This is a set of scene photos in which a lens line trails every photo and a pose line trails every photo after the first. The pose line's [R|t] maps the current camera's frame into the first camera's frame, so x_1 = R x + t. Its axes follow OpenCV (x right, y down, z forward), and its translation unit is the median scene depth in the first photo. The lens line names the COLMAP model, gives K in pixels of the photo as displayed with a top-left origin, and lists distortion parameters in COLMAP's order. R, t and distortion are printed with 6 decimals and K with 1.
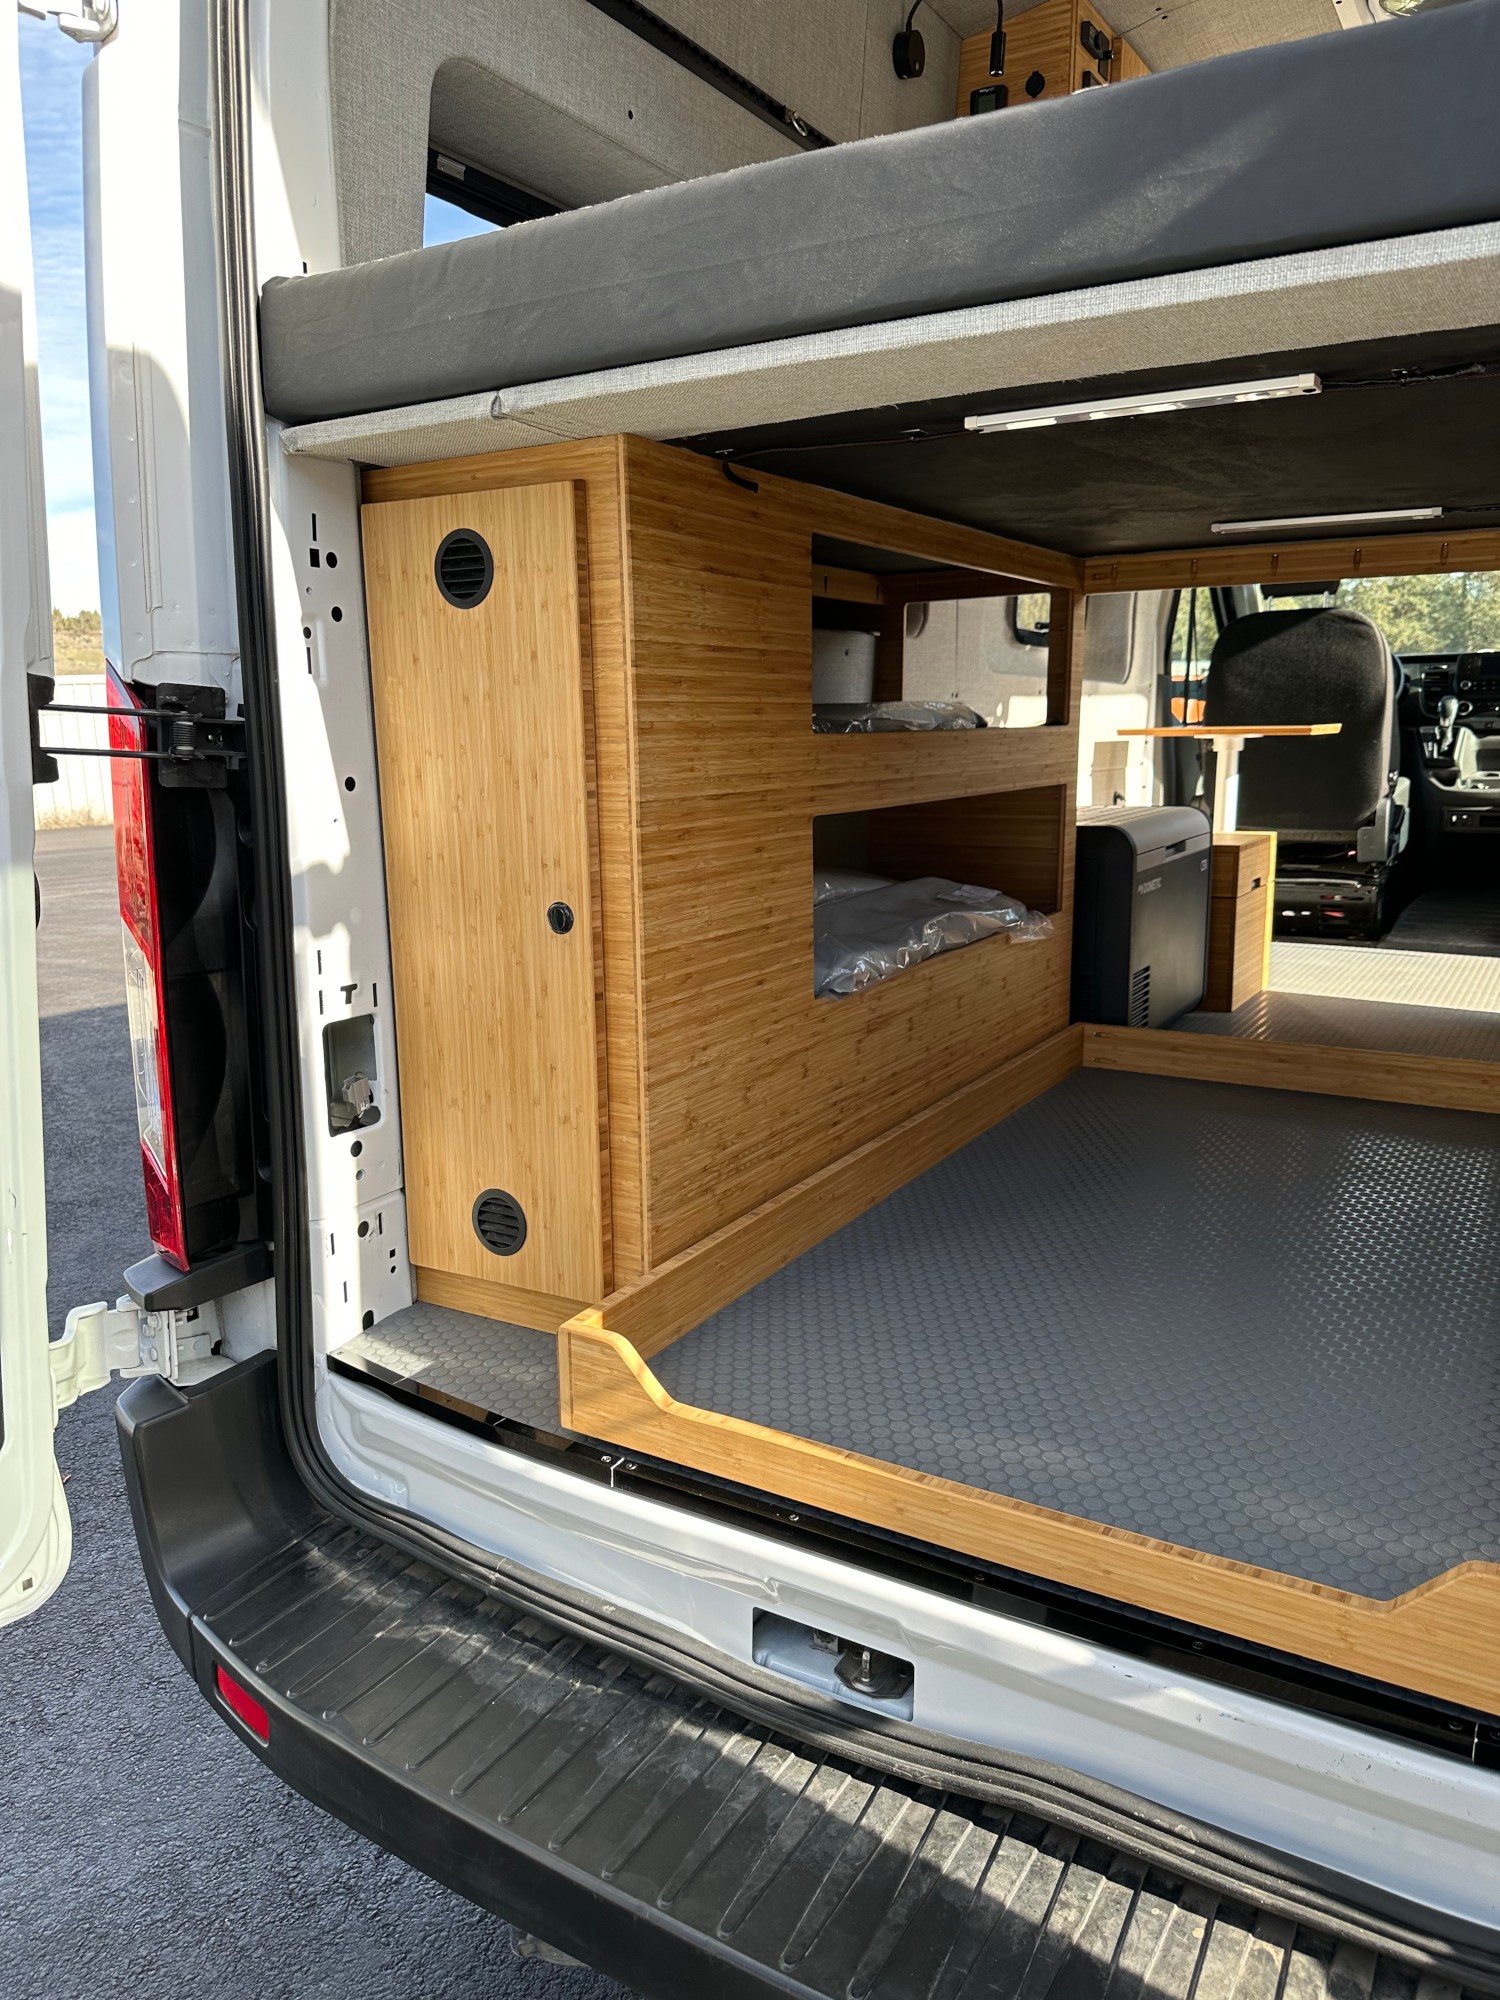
lens RADIAL K [[1413.4, 0, 743.9], [0, 1413.4, 990.9], [0, 0, 1]] dist [-0.020720, -0.015869]
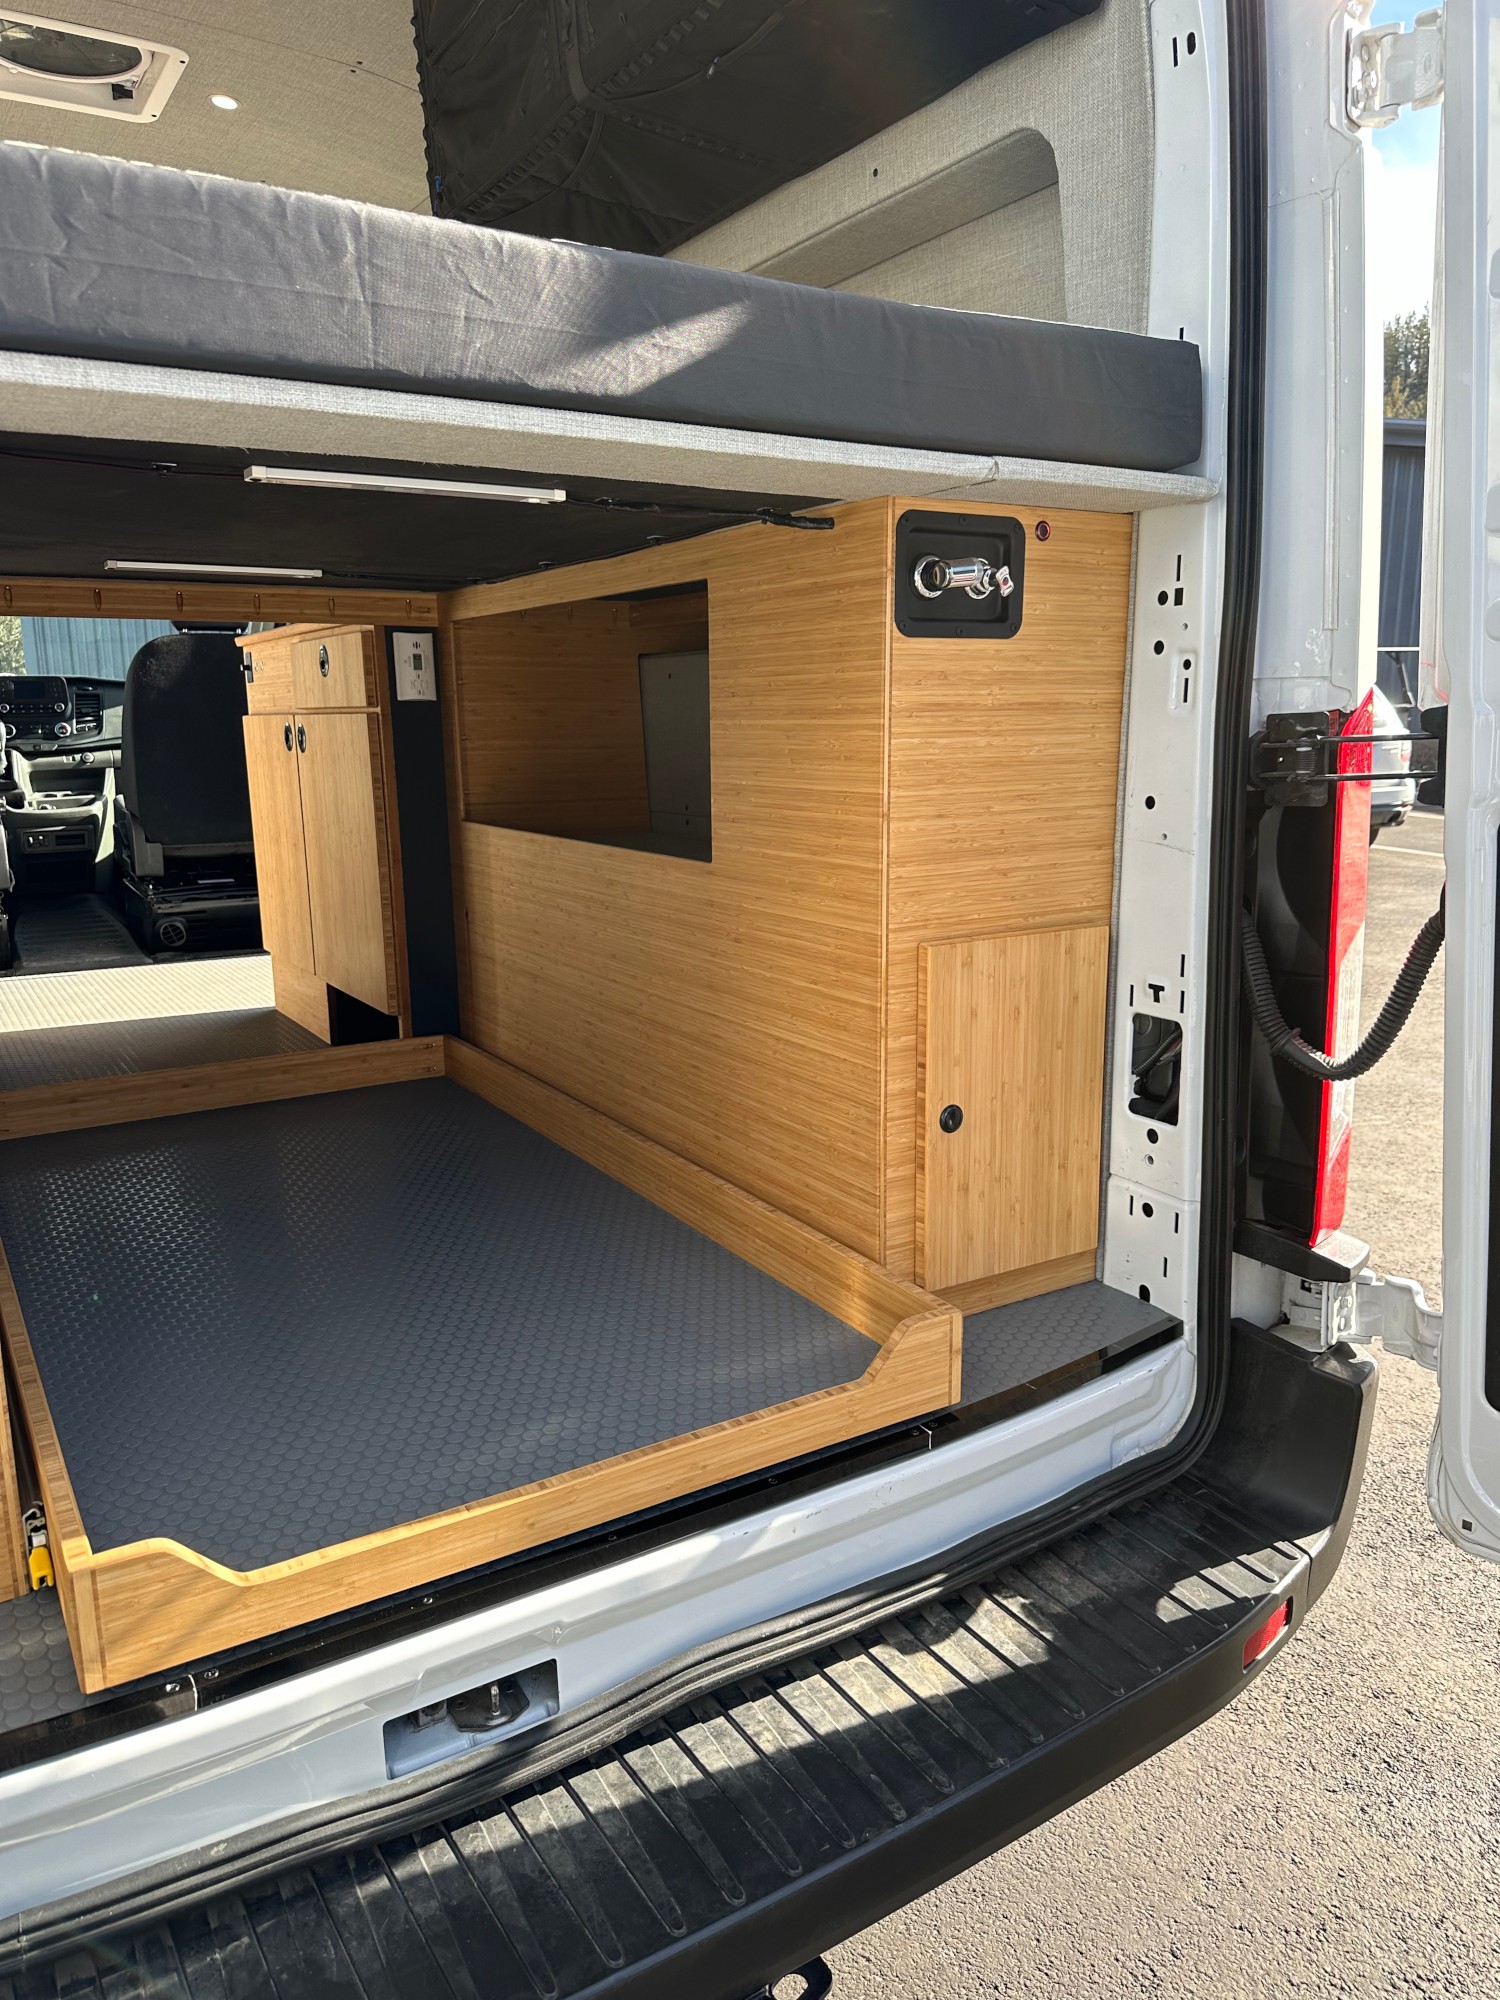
lens RADIAL K [[1413.4, 0, 747.4], [0, 1413.4, 991.9], [0, 0, 1]] dist [-0.020720, -0.015869]
pose [[0.446610, -0.165108, 0.879363, -0.670789], [0.170835, 0.980481, 0.097330, -0.097676], [-0.878268, 0.106757, 0.466098, 0.318816]]
